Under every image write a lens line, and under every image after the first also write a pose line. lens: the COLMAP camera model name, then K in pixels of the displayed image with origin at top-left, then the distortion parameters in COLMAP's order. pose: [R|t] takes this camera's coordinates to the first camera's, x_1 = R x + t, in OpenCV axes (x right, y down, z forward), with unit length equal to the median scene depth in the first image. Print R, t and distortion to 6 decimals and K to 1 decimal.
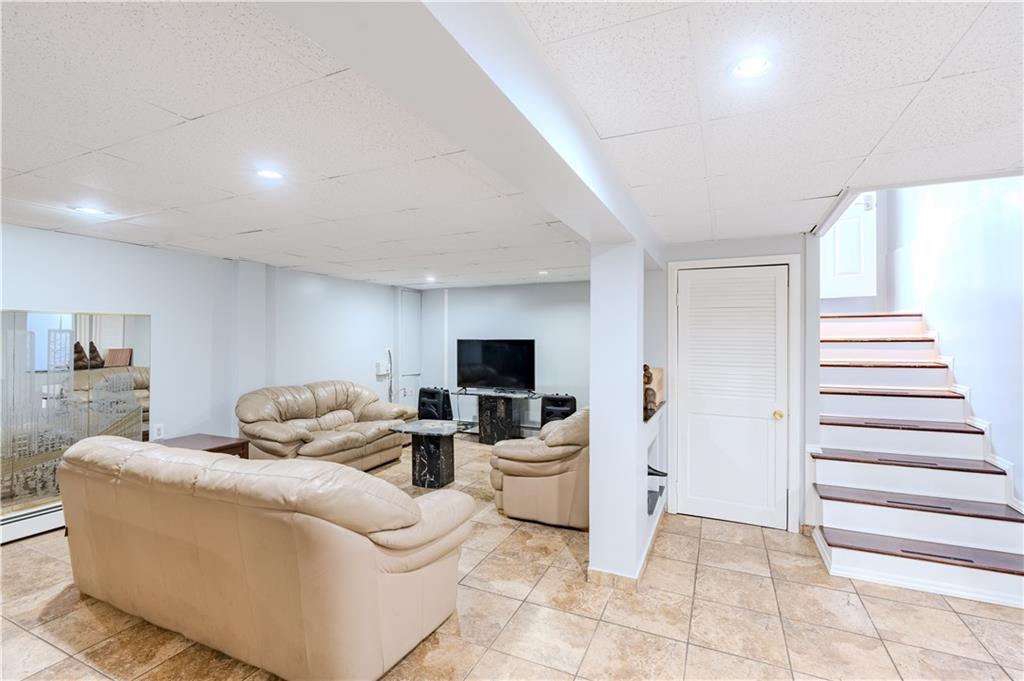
lens RADIAL K [[465.9, 0, 508.4], [0, 465.9, 339.4], [0, 0, 1]] dist [-0.000319, 0.000034]
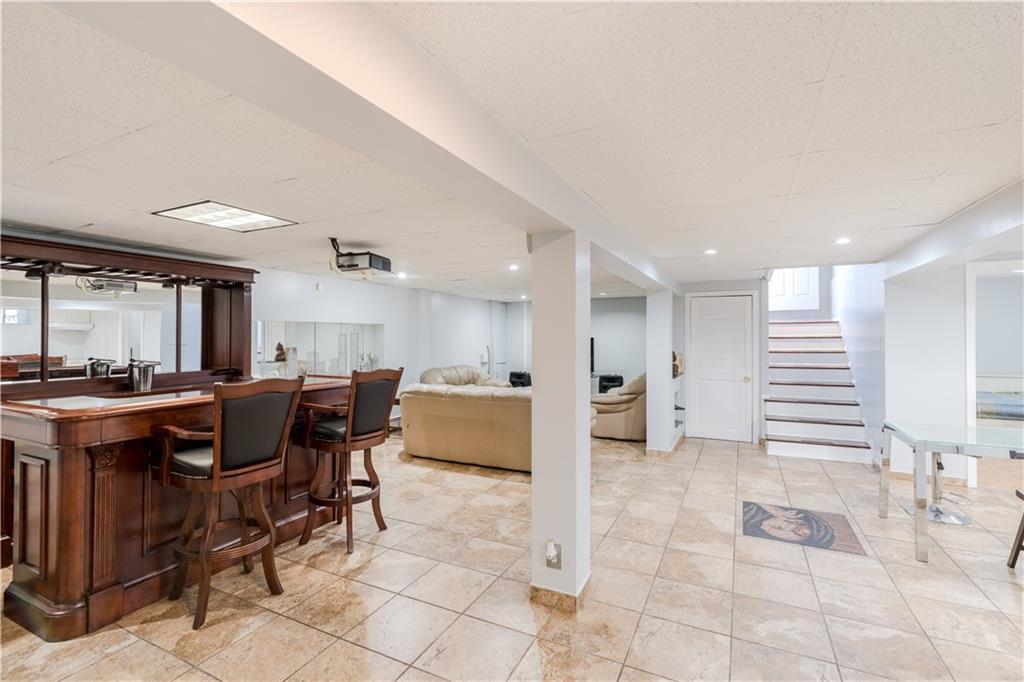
lens RADIAL K [[465.9, 0, 514.4], [0, 465.9, 337.4], [0, 0, 1]] dist [-0.000319, 0.000034]
pose [[0.999759, -0.001700, -0.021877, -0.287618], [0.001679, 0.999998, -0.000996, 0.001679], [0.021879, 0.000959, 0.999760, -0.841023]]
